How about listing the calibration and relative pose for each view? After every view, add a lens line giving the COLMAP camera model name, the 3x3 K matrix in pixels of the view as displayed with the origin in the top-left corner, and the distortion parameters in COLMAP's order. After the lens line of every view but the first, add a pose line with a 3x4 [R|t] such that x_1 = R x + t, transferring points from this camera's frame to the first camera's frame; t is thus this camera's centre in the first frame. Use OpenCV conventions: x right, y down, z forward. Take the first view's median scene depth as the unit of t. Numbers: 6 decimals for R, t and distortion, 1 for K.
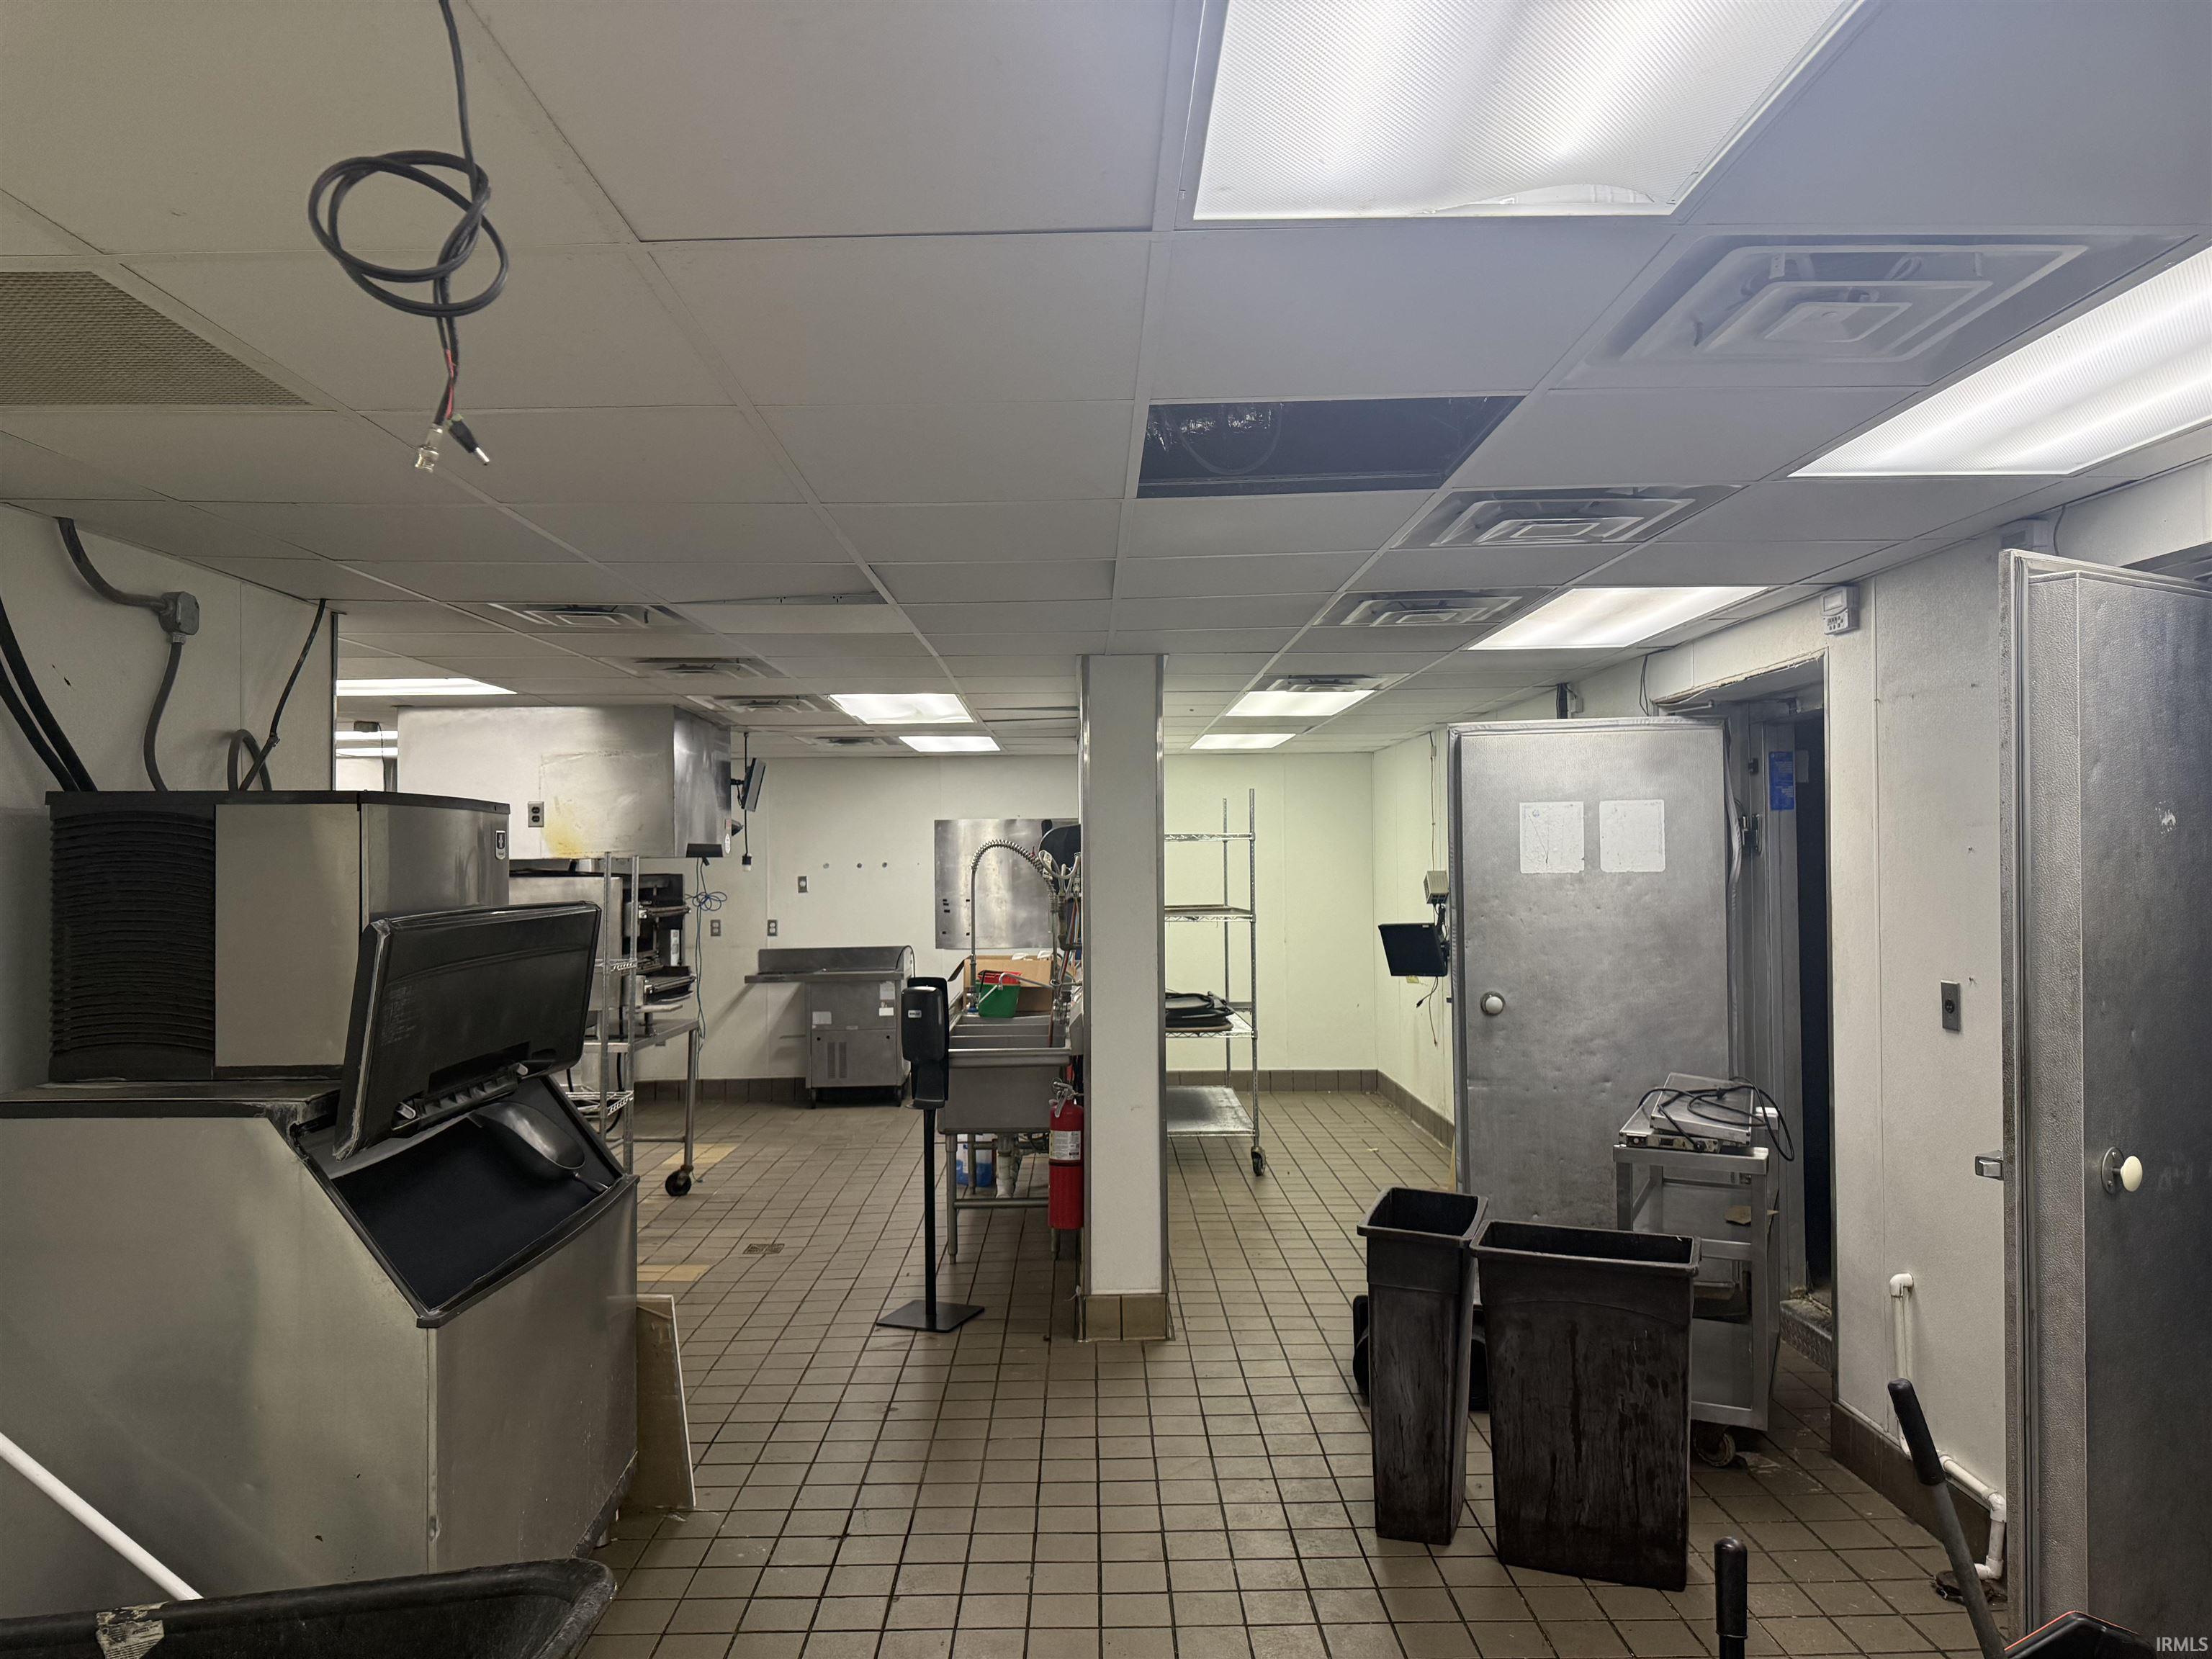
lens RADIAL K [[1561.3, 0, 1087.8], [0, 1561.3, 837.6], [0, 0, 1]] dist [0.144851, -0.259176]
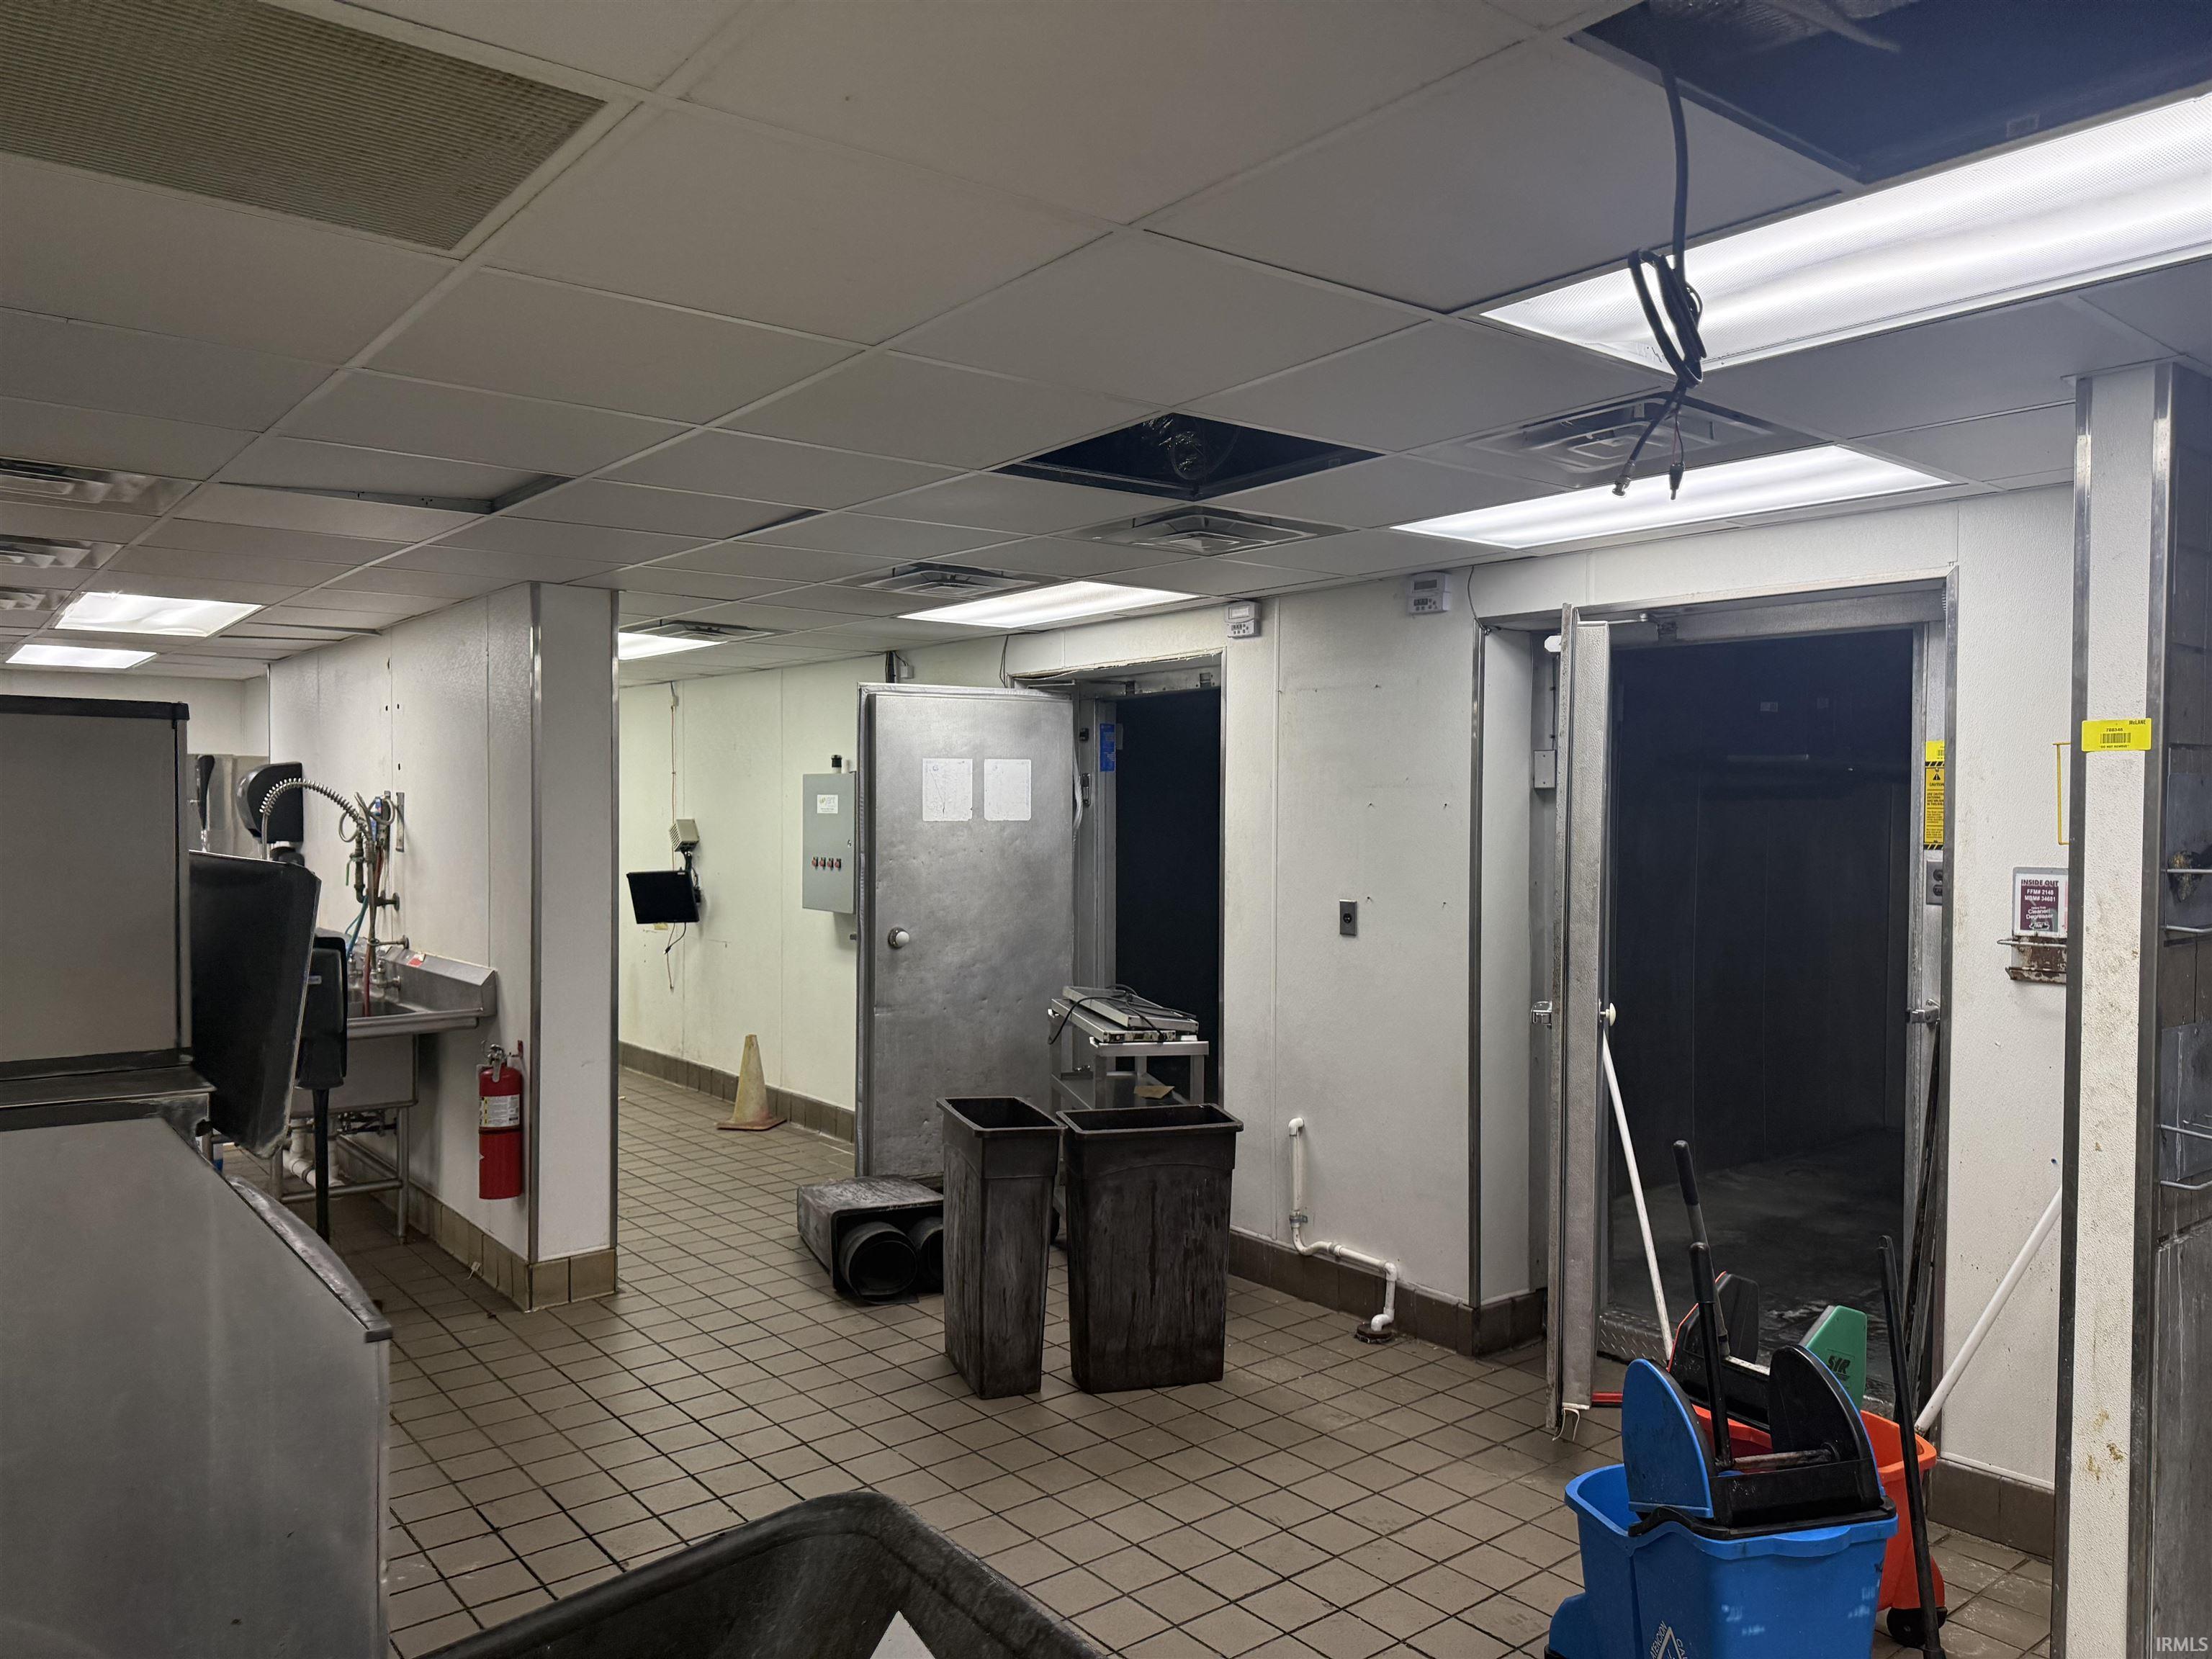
lens RADIAL K [[1561.3, 0, 1087.8], [0, 1561.3, 837.6], [0, 0, 1]] dist [0.144851, -0.259176]
pose [[0.784712, -0.000133, 0.619861, -0.331476], [-0.018743, 0.999538, 0.023943, 0.005631], [-0.619577, -0.030407, 0.784347, 0.053236]]
